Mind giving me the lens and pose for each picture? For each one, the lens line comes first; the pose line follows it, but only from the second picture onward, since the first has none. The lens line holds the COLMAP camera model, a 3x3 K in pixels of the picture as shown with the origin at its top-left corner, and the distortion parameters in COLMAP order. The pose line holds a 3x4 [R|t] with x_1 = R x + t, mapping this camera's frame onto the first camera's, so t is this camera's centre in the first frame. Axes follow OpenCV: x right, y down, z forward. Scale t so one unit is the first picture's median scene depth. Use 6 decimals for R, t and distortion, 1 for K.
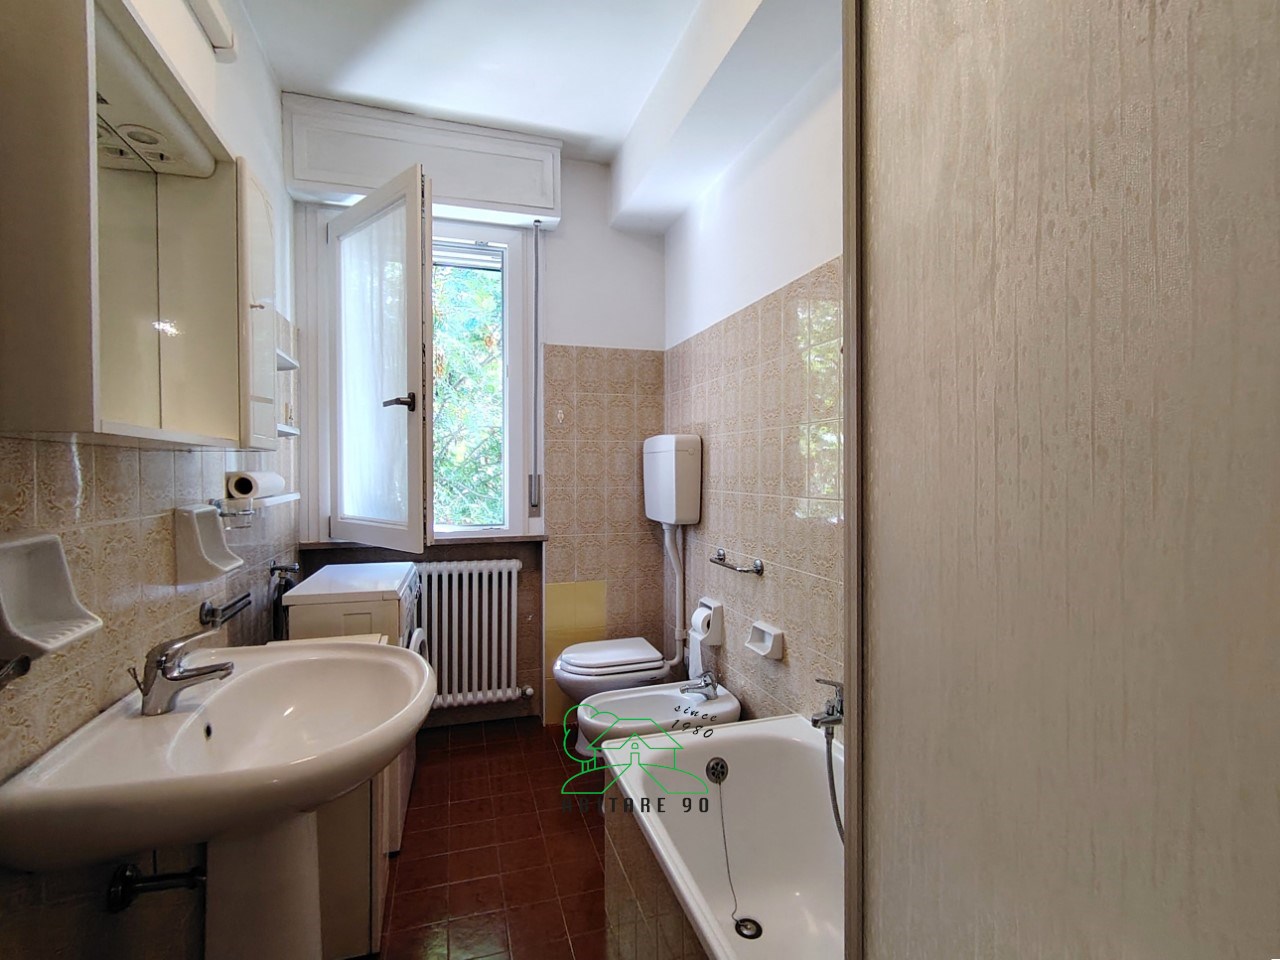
lens RADIAL K [[613.7, 0, 640.0], [0, 613.7, 480.0], [0, 0, 1]] dist [0.019693, -0.008773]
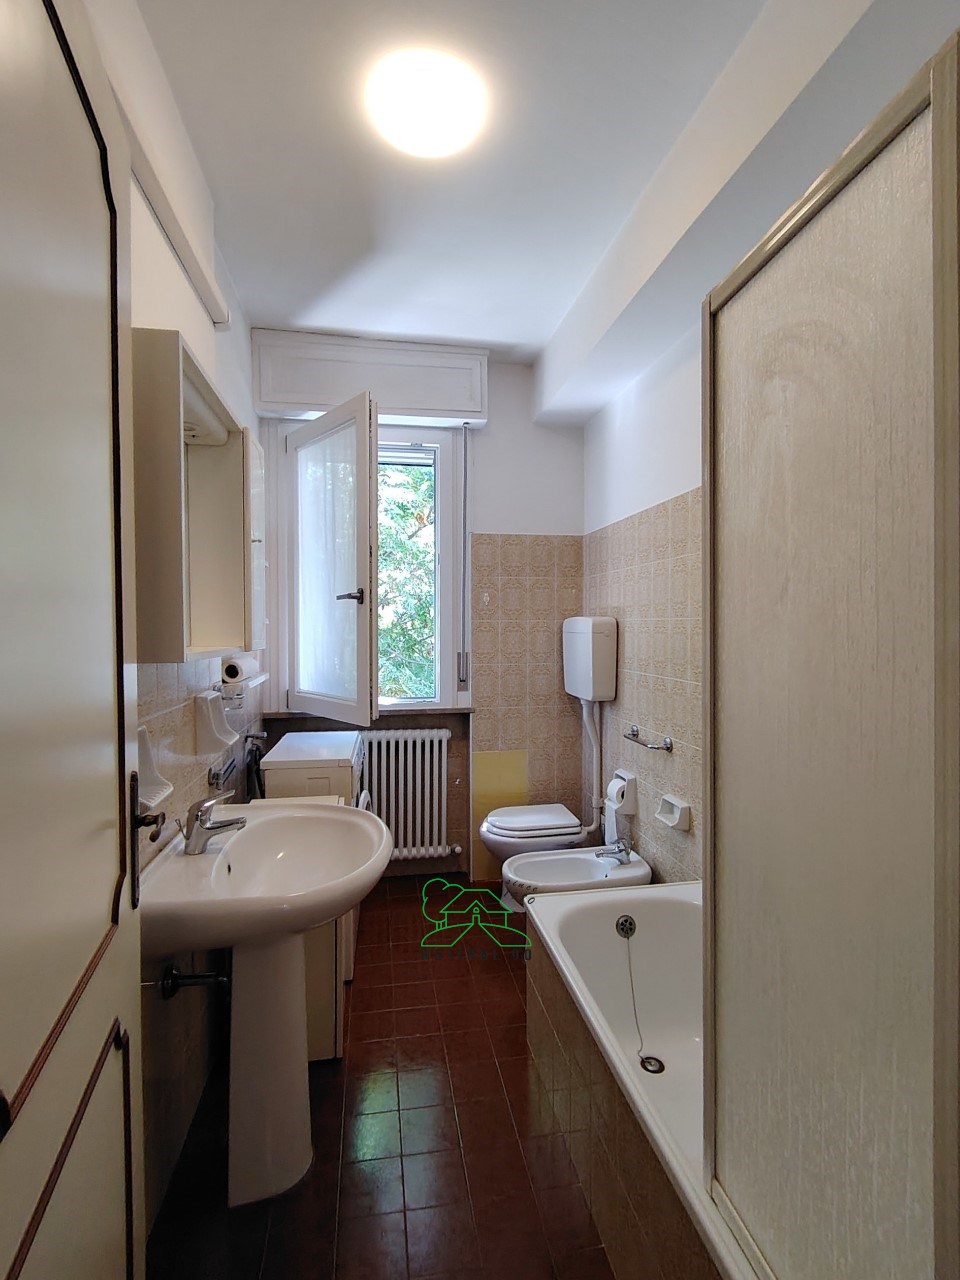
lens RADIAL K [[613.7, 0, 488.6], [0, 613.7, 646.2], [0, 0, 1]] dist [0.019693, -0.008773]
pose [[0.992836, 0.002754, -0.119454, 0.005716], [-0.001965, 0.999975, 0.006724, -0.033288], [0.119470, -0.006441, 0.992817, -0.099363]]
